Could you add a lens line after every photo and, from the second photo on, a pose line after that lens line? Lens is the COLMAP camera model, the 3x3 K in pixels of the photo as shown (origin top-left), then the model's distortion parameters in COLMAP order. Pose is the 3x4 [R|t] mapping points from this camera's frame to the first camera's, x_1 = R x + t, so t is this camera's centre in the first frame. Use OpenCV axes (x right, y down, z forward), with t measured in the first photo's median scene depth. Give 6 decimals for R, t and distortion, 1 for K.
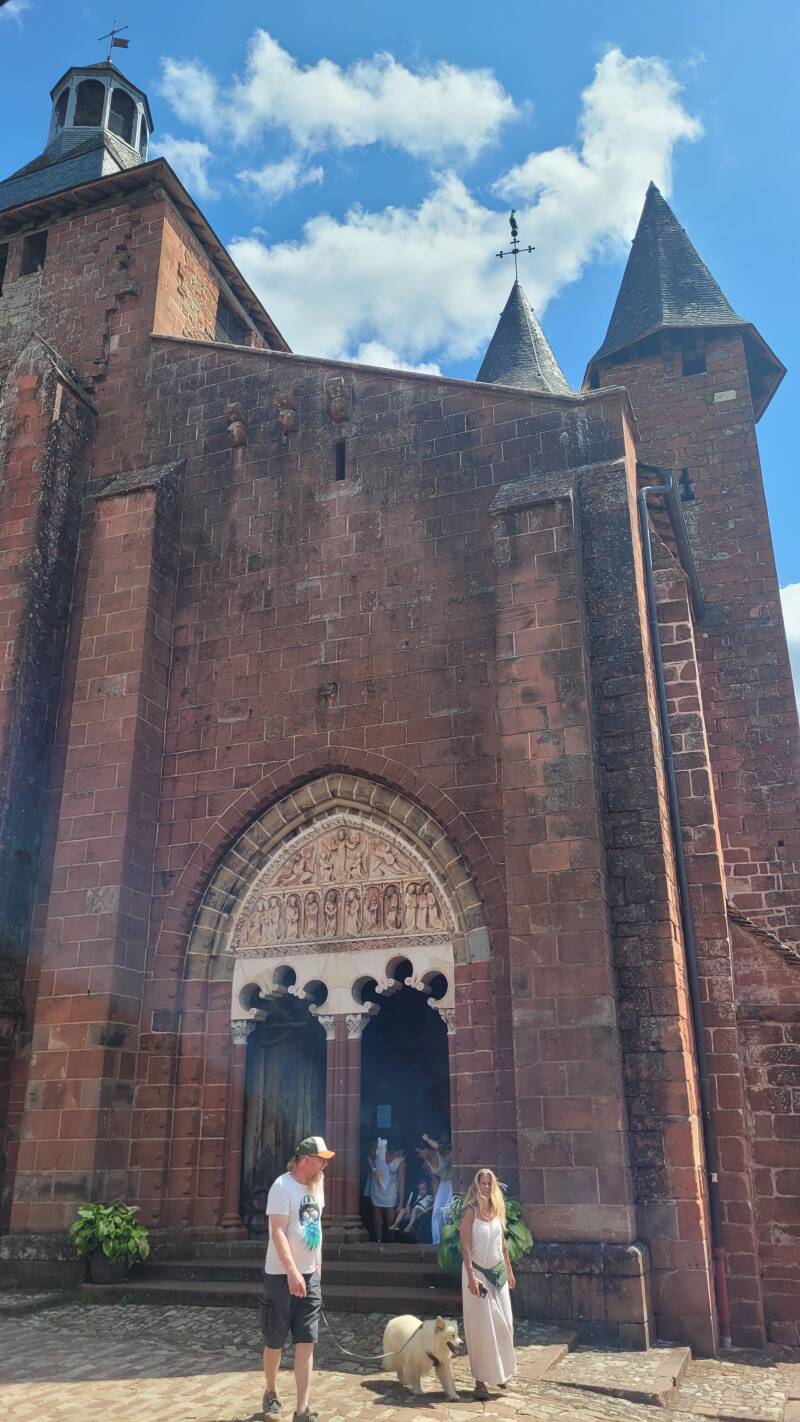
lens RADIAL K [[1077.5, 0, 423.9], [0, 1077.5, 709.2], [0, 0, 1]] dist [0.033969, 0.000188]
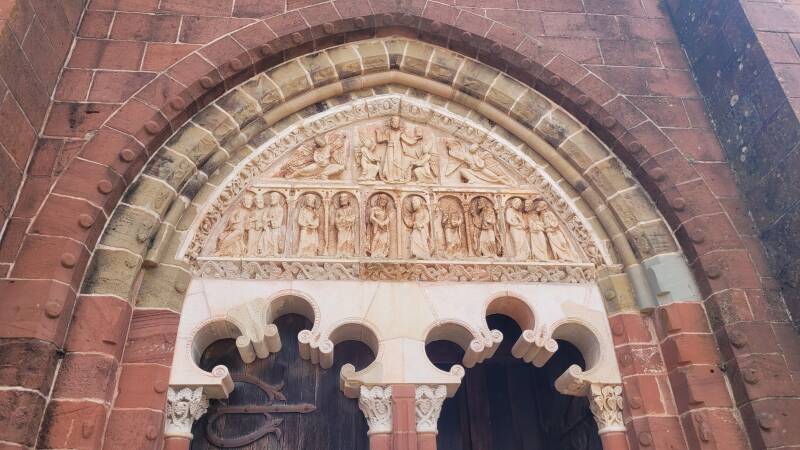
lens RADIAL K [[606.2, 0, 400.0], [0, 606.2, 225.0], [0, 0, 1]] dist [0.033969, 0.000188]
pose [[0.902079, 0.212982, 0.375357, -0.201856], [-0.135462, 0.965522, -0.222299, 0.261831], [-0.409762, 0.149685, 0.899828, 0.685965]]
